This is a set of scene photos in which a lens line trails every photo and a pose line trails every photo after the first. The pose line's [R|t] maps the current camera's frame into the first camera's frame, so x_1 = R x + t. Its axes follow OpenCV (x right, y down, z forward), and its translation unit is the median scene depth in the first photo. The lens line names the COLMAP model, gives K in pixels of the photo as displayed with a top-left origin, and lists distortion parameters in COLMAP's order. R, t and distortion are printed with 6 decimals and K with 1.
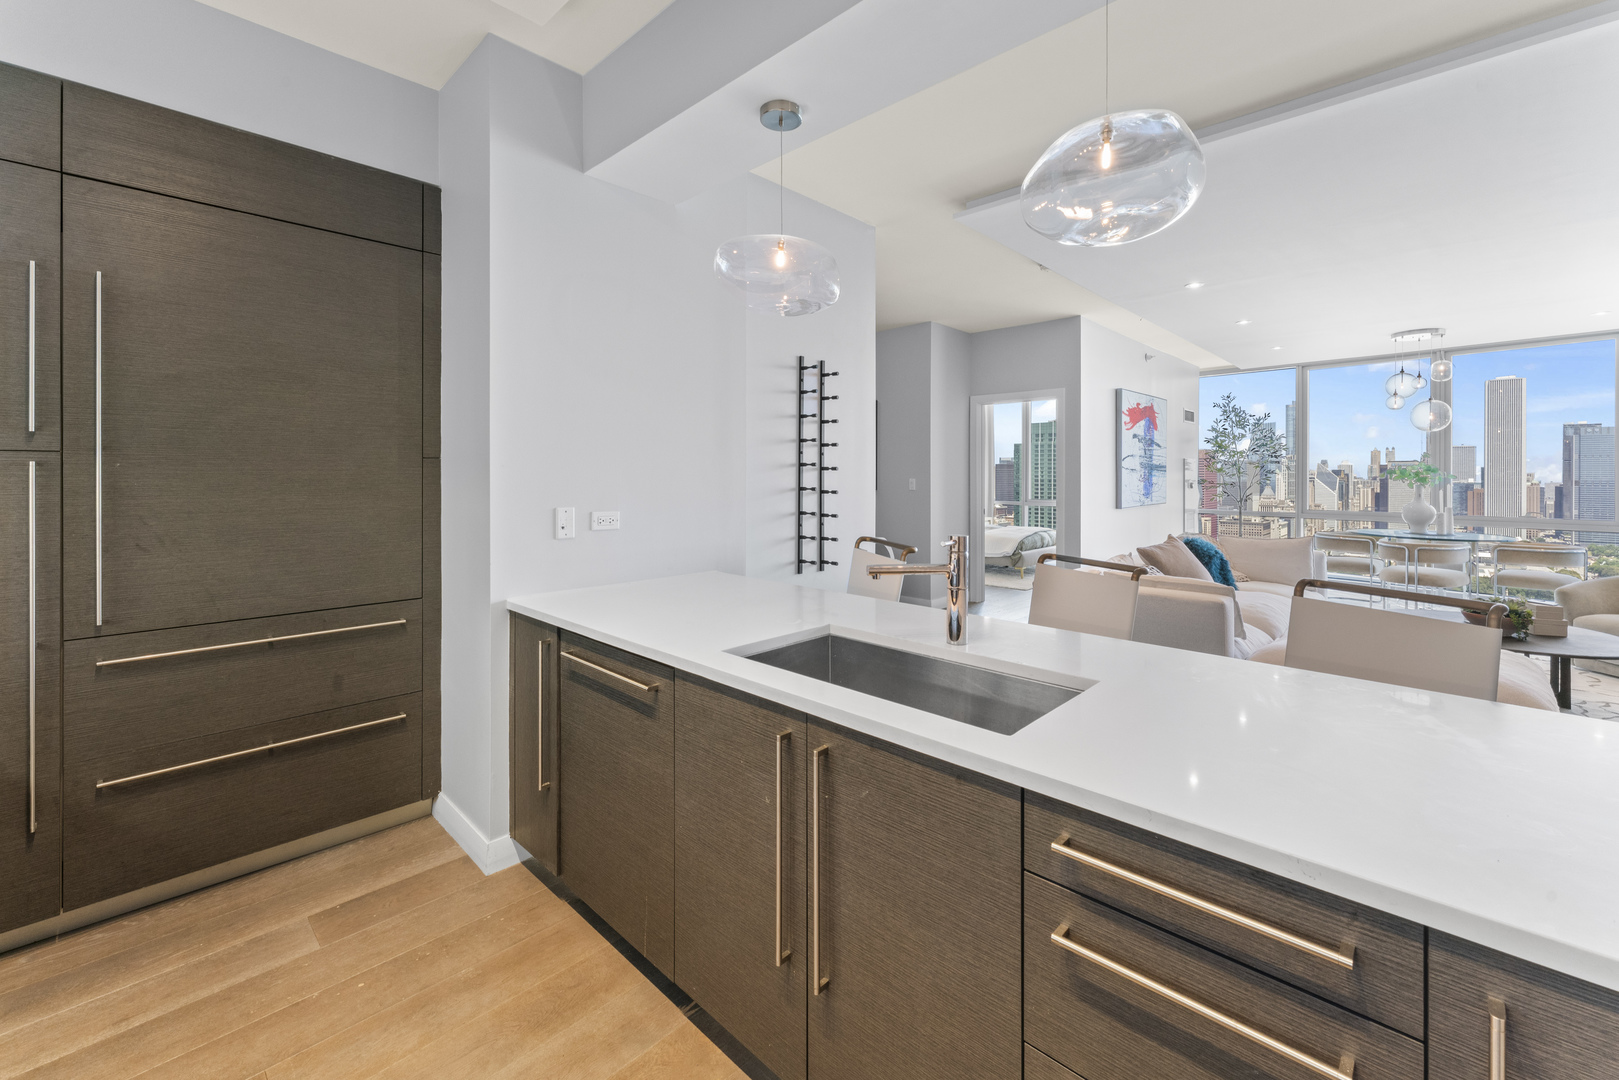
lens RADIAL K [[655.7, 0, 784.7], [0, 655.7, 473.9], [0, 0, 1]] dist [-0.001121, 0.000311]
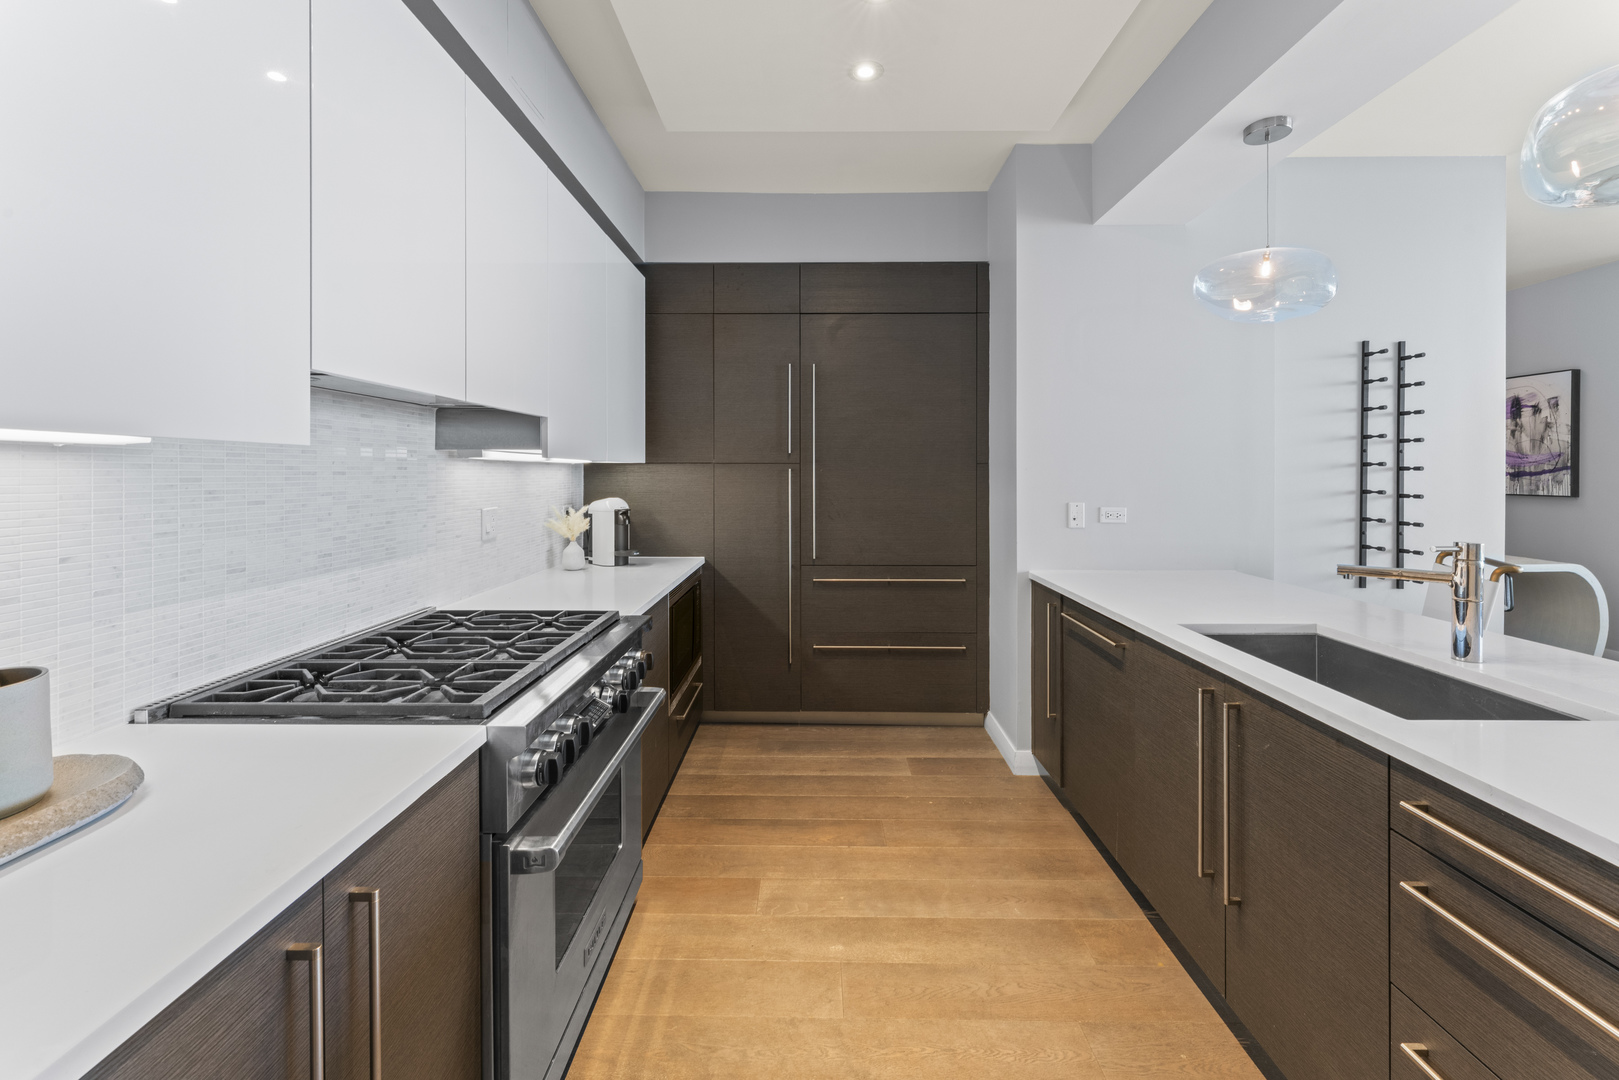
lens RADIAL K [[655.7, 0, 823.4], [0, 655.7, 480.1], [0, 0, 1]] dist [-0.001121, 0.000311]
pose [[0.703488, 0.003700, -0.710697, 0.265079], [0.001634, 0.999975, 0.006824, -0.000211], [0.710705, -0.005962, 0.703465, -0.261601]]
